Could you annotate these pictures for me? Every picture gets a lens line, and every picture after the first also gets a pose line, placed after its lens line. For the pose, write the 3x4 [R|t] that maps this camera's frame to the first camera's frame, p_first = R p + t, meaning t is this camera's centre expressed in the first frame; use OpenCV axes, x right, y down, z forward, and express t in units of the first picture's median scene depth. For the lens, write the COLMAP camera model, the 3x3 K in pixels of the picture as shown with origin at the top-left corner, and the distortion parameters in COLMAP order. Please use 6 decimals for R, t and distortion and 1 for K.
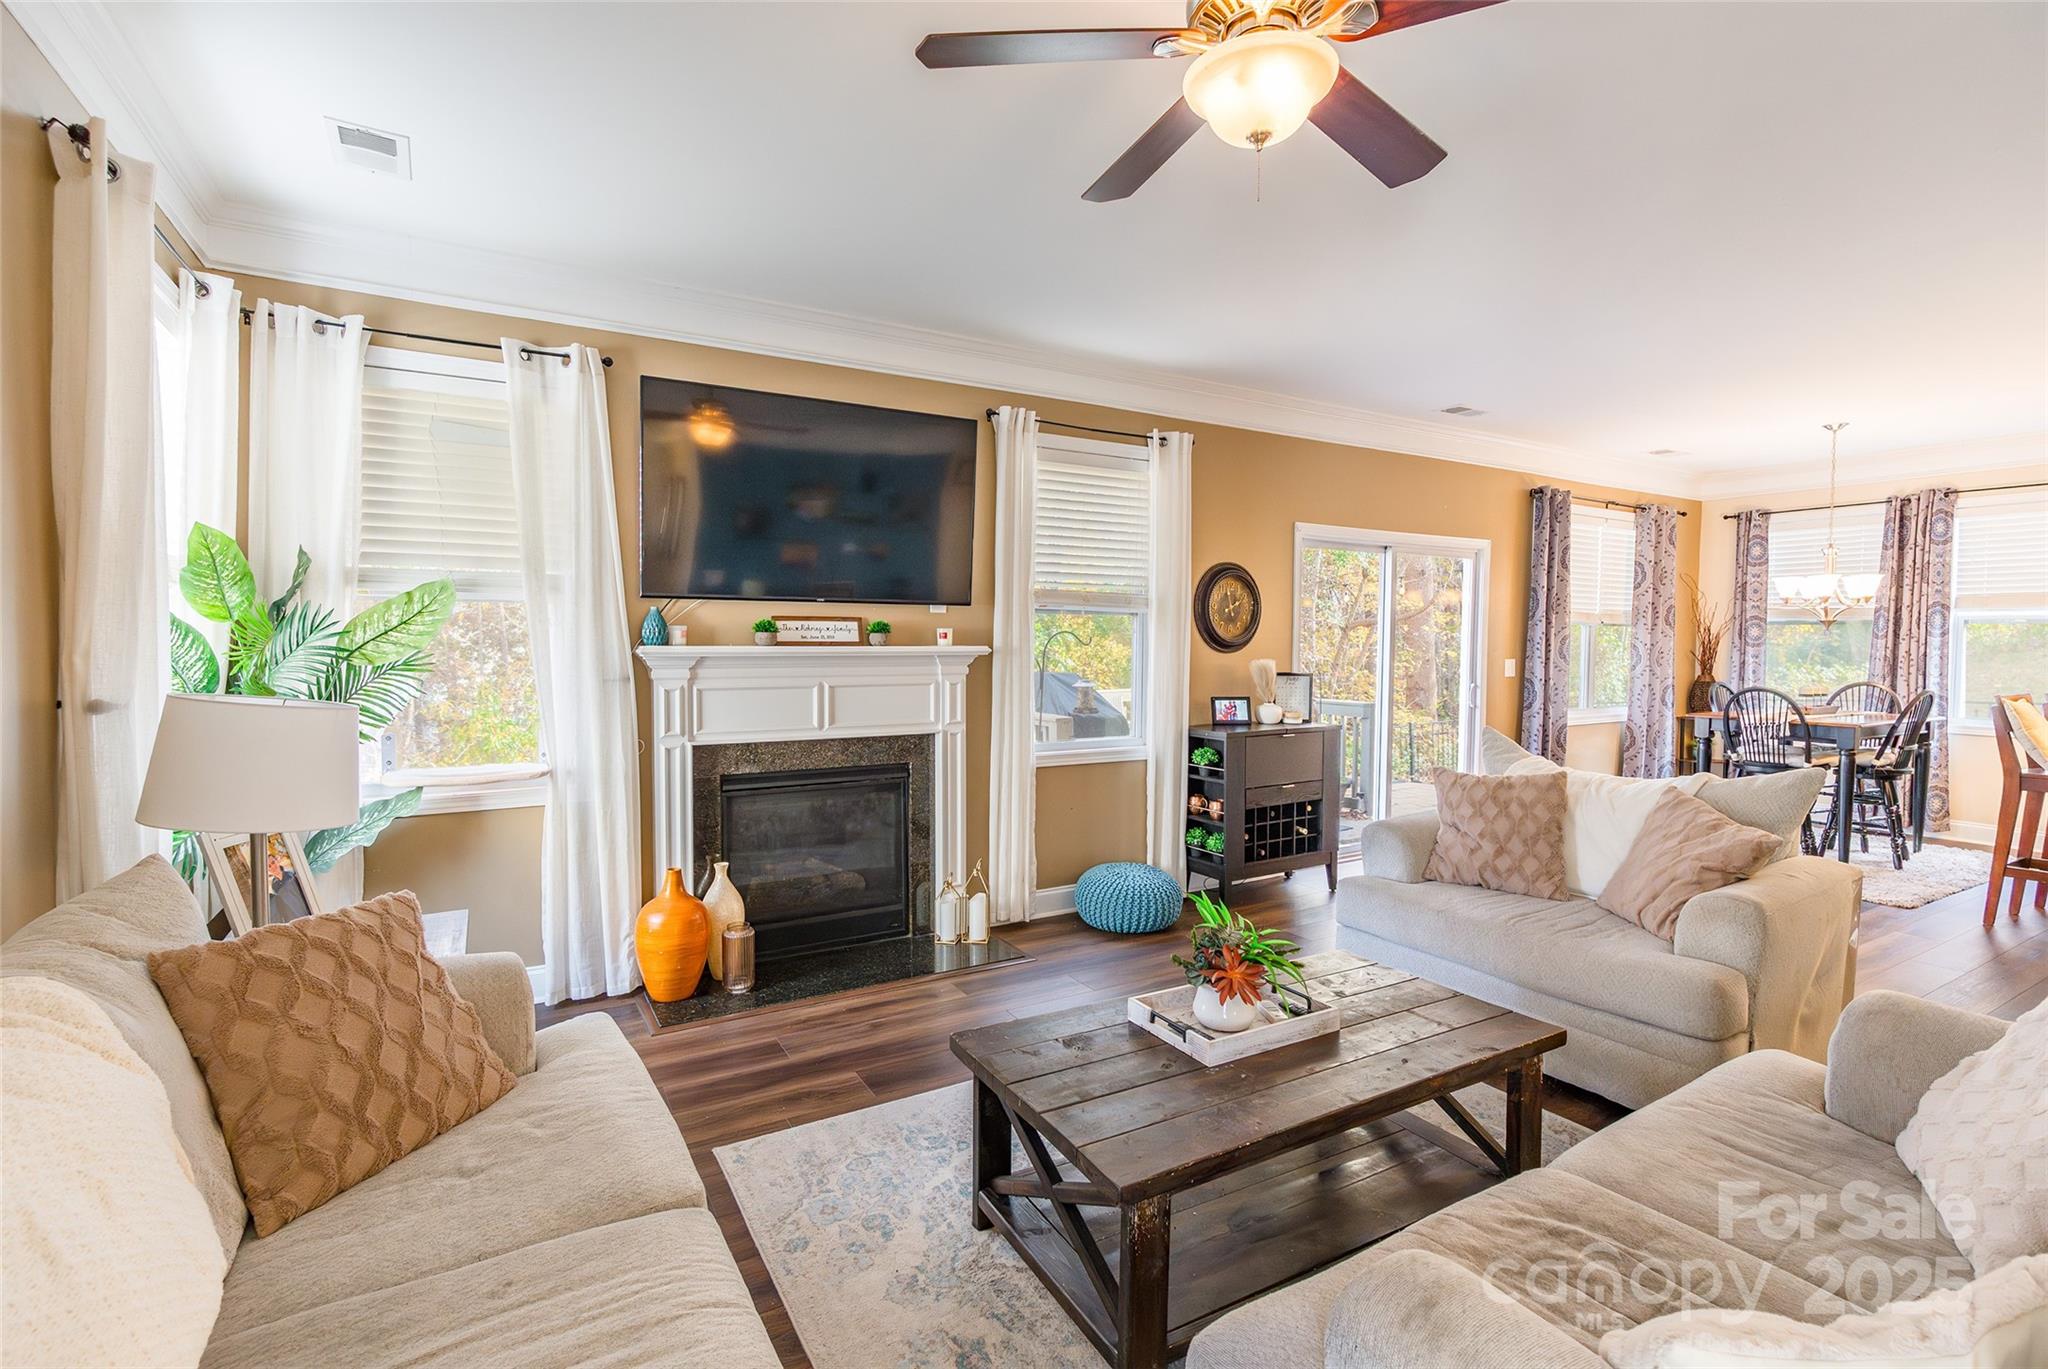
lens RADIAL K [[942.1, 0, 1009.3], [0, 942.1, 673.1], [0, 0, 1]] dist [-0.016999, -0.002749]
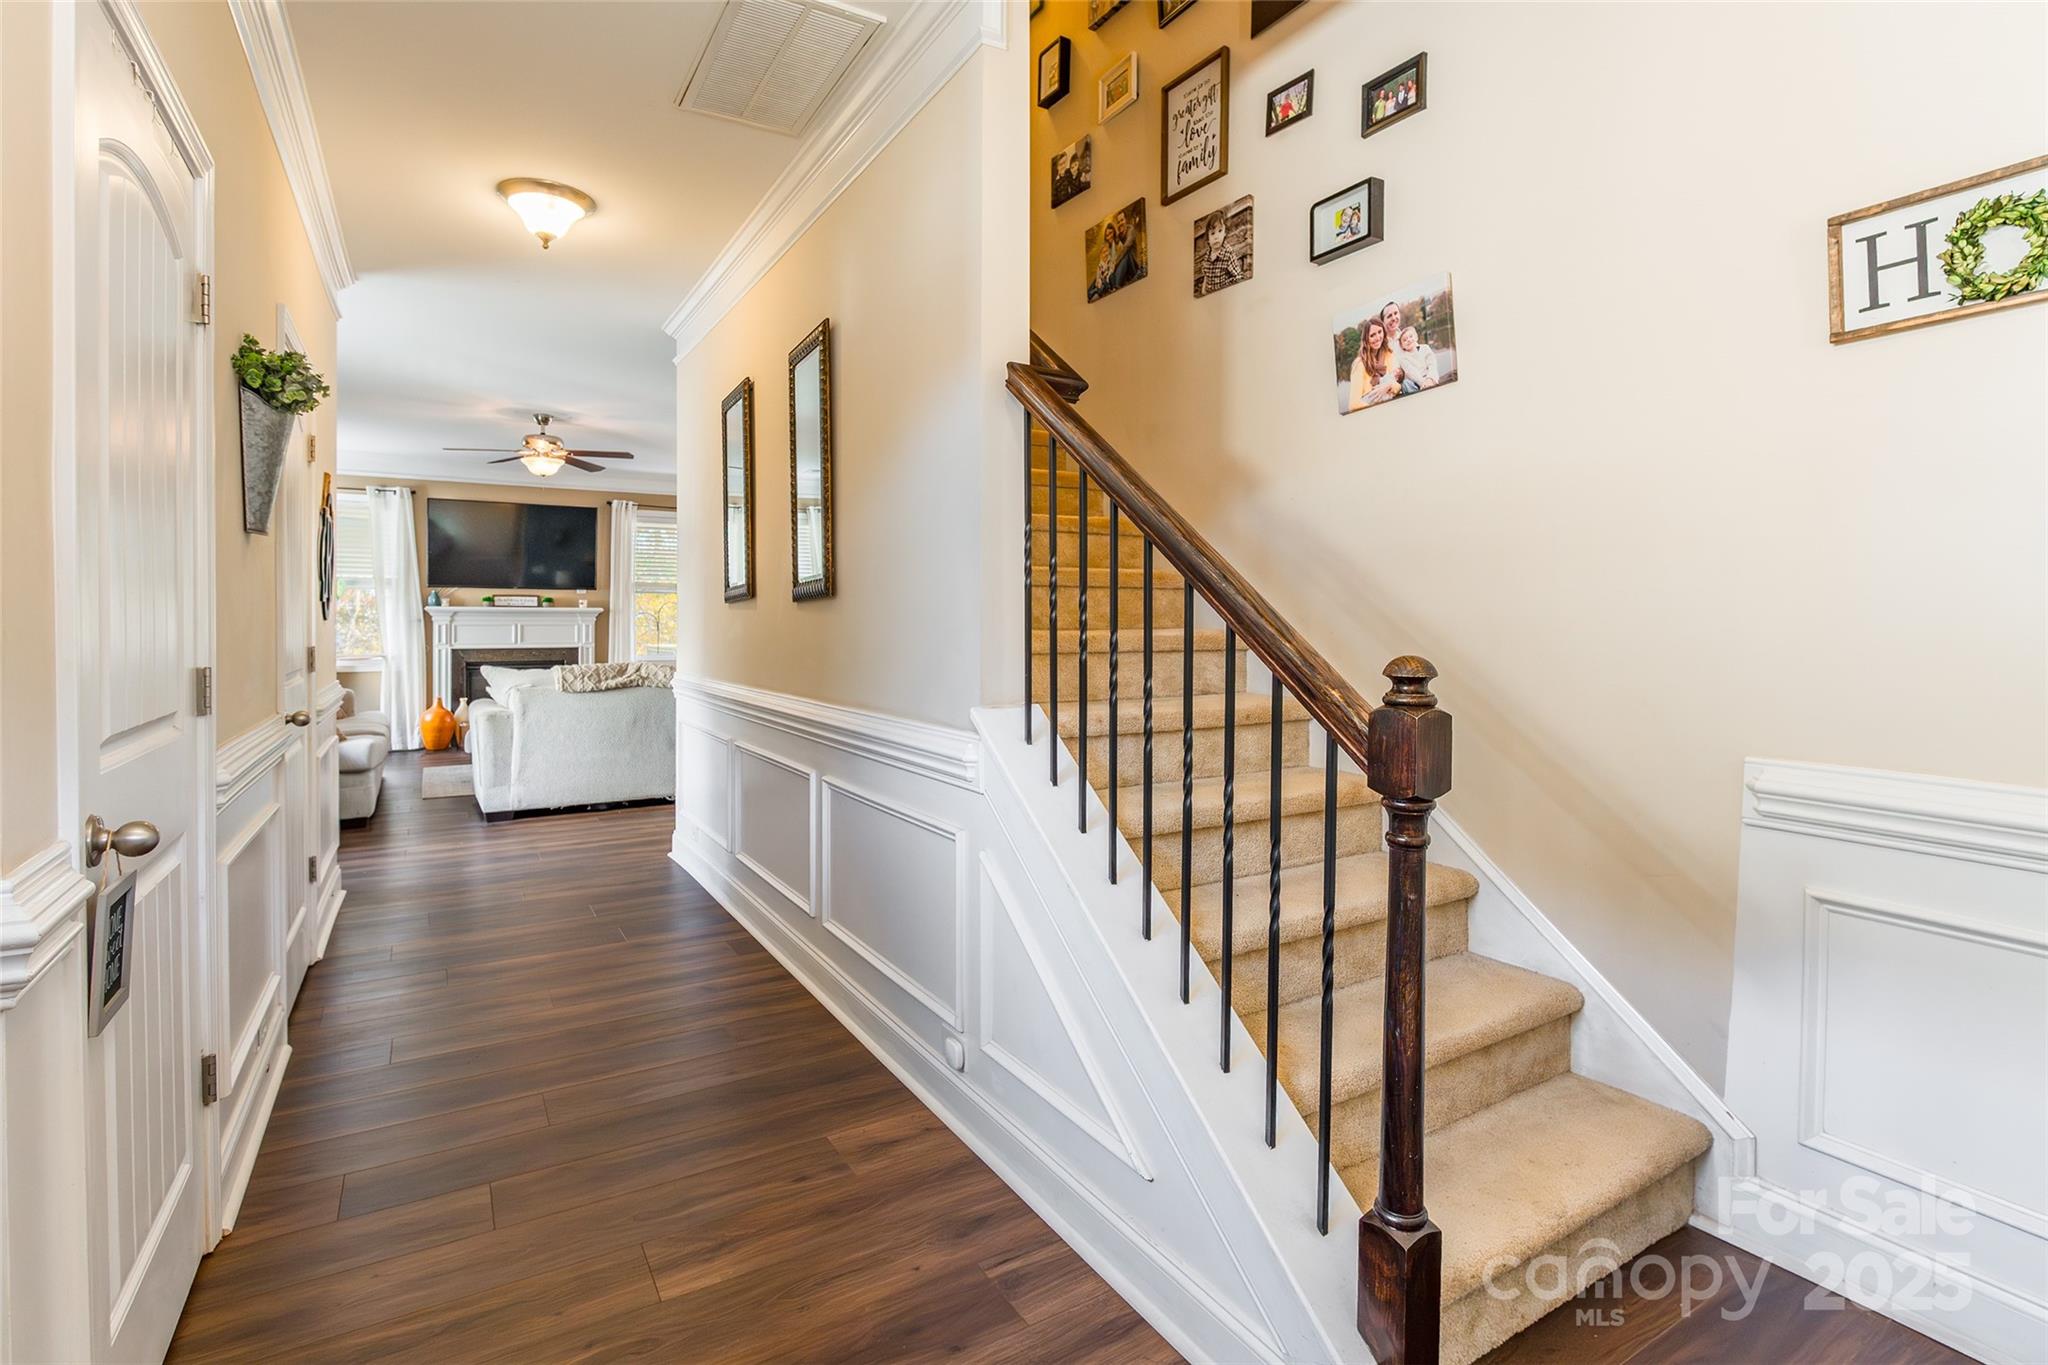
lens RADIAL K [[942.1, 0, 1054.3], [0, 942.1, 624.1], [0, 0, 1]] dist [-0.016999, -0.002749]
pose [[0.997469, -0.005384, 0.070902, 0.988984], [0.007921, 0.999336, -0.035552, 0.107968], [-0.070663, 0.036024, 0.996850, -1.428391]]
